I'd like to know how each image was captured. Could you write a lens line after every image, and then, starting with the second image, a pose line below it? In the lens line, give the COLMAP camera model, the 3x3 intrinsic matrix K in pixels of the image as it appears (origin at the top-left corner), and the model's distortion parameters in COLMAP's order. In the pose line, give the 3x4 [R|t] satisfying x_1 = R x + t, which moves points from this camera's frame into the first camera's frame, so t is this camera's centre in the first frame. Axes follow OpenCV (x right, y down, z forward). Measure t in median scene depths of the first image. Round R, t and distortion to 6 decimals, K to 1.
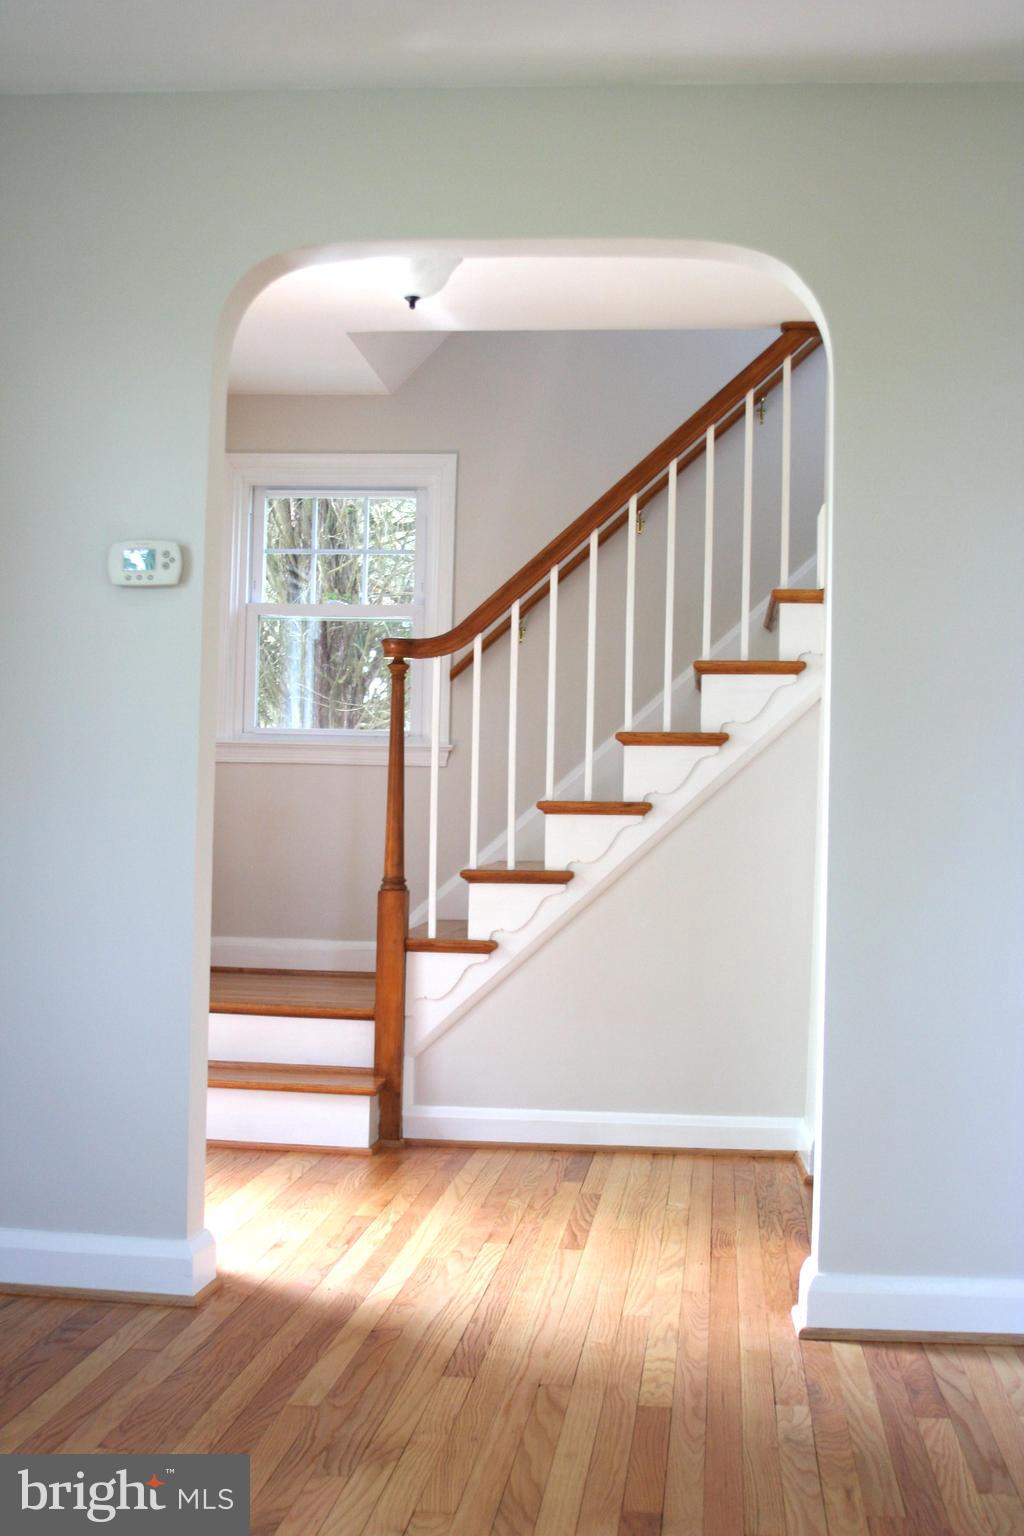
lens RADIAL K [[2056.4, 0, 512.0], [0, 2056.4, 768.0], [0, 0, 1]] dist [-0.042220, -0.029356]
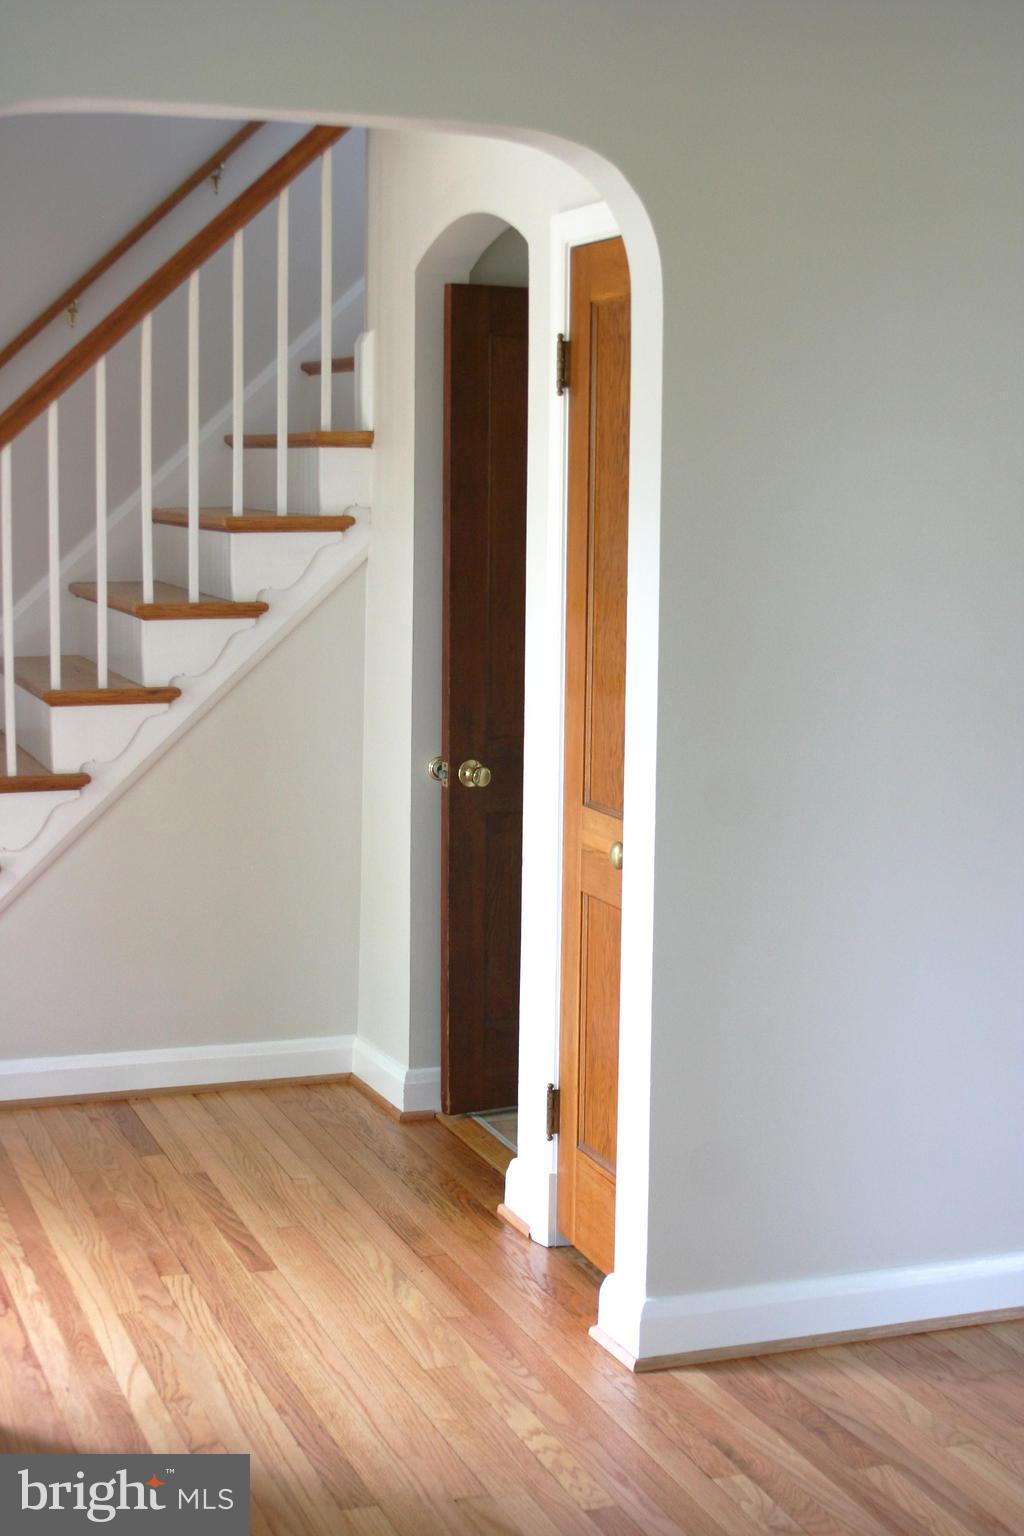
lens RADIAL K [[2386.8, 0, 512.0], [0, 2386.8, 768.0], [0, 0, 1]] dist [-0.050498, -0.049373]
pose [[0.902034, -0.065159, 0.426719, -0.226791], [-0.001292, 0.988130, 0.153618, -0.100351], [-0.431663, -0.139120, 0.891242, 0.070874]]
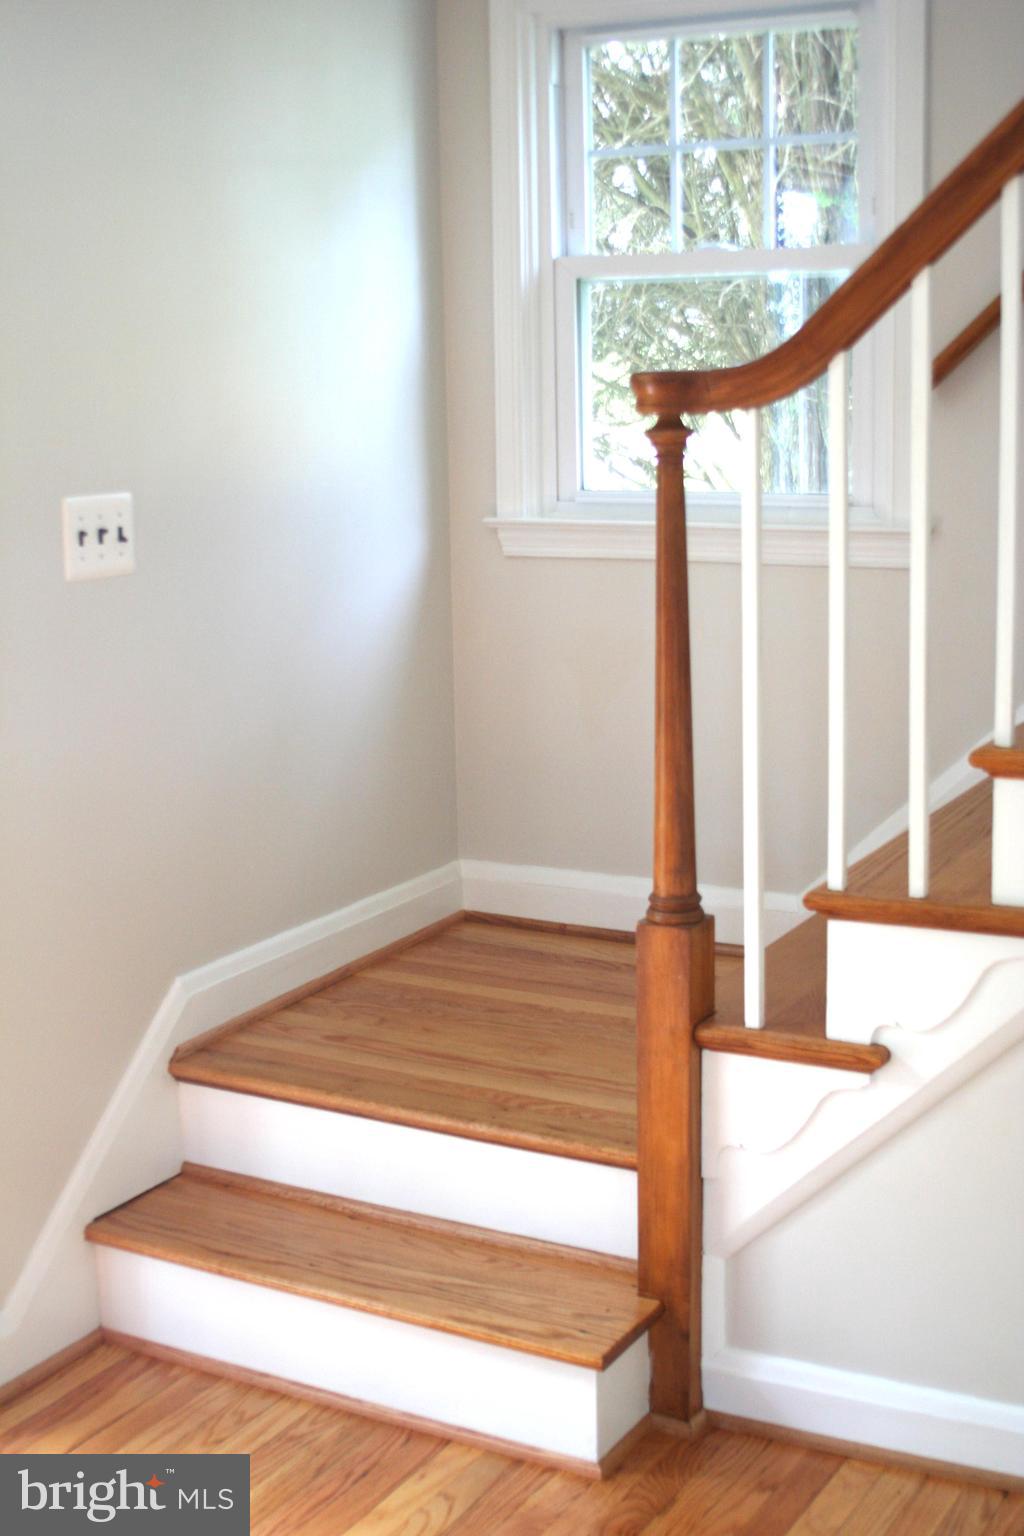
lens RADIAL K [[2068.8, 0, 512.0], [0, 2068.8, 768.0], [0, 0, 1]] dist [-0.102743, 0.043904]
pose [[0.904795, 0.036005, -0.424323, 0.108548], [0.062417, 0.974445, 0.215779, -0.079004], [0.421249, -0.221720, 0.879426, 0.585618]]
